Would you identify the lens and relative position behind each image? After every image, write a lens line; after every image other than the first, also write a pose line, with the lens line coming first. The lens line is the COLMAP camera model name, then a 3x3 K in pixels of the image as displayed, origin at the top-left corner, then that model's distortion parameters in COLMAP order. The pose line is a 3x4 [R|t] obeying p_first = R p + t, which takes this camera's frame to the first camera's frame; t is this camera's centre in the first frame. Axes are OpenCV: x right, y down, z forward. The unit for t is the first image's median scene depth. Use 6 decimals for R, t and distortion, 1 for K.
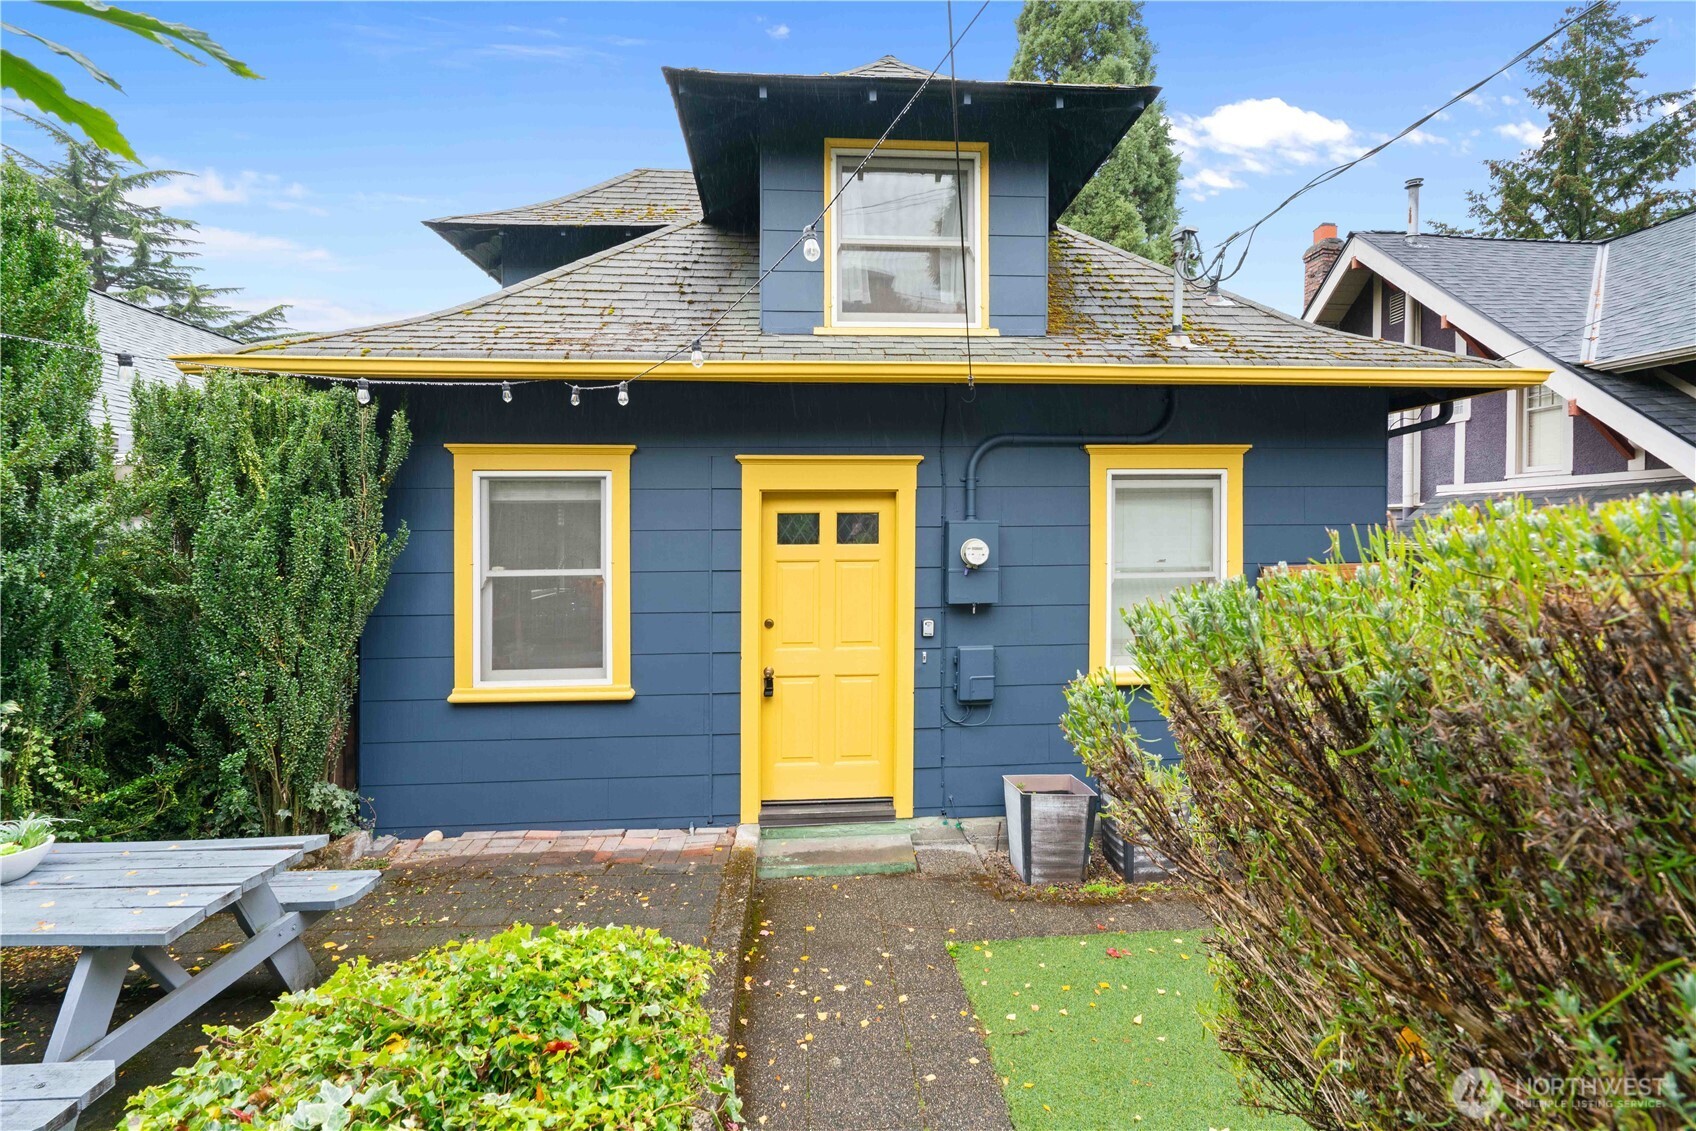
lens RADIAL K [[768.2, 0, 854.7], [0, 768.2, 547.5], [0, 0, 1]] dist [-0.000966, -0.000082]
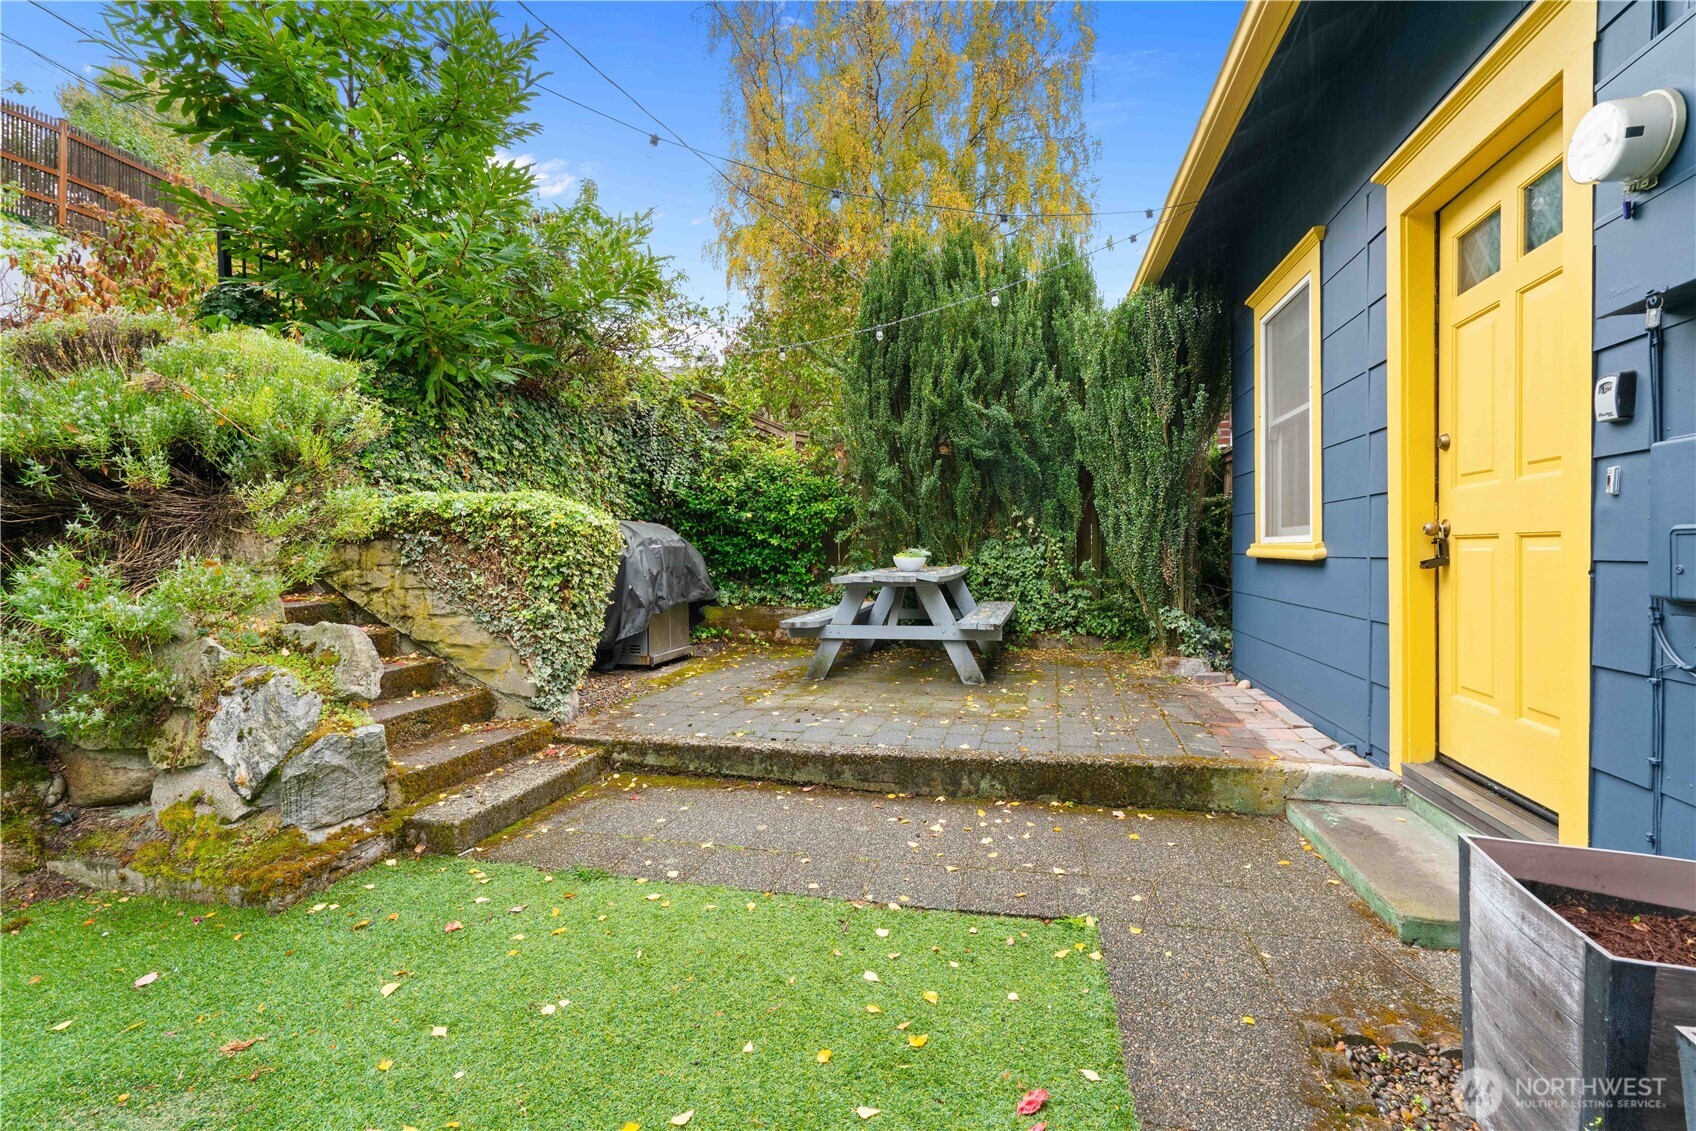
lens RADIAL K [[768.2, 0, 854.7], [0, 768.2, 547.5], [0, 0, 1]] dist [-0.000966, -0.000082]
pose [[-0.297877, 0.008824, -0.954564, 0.564465], [-0.000987, 0.999954, 0.009551, 0.176273], [0.954604, 0.003787, -0.297854, 0.779590]]
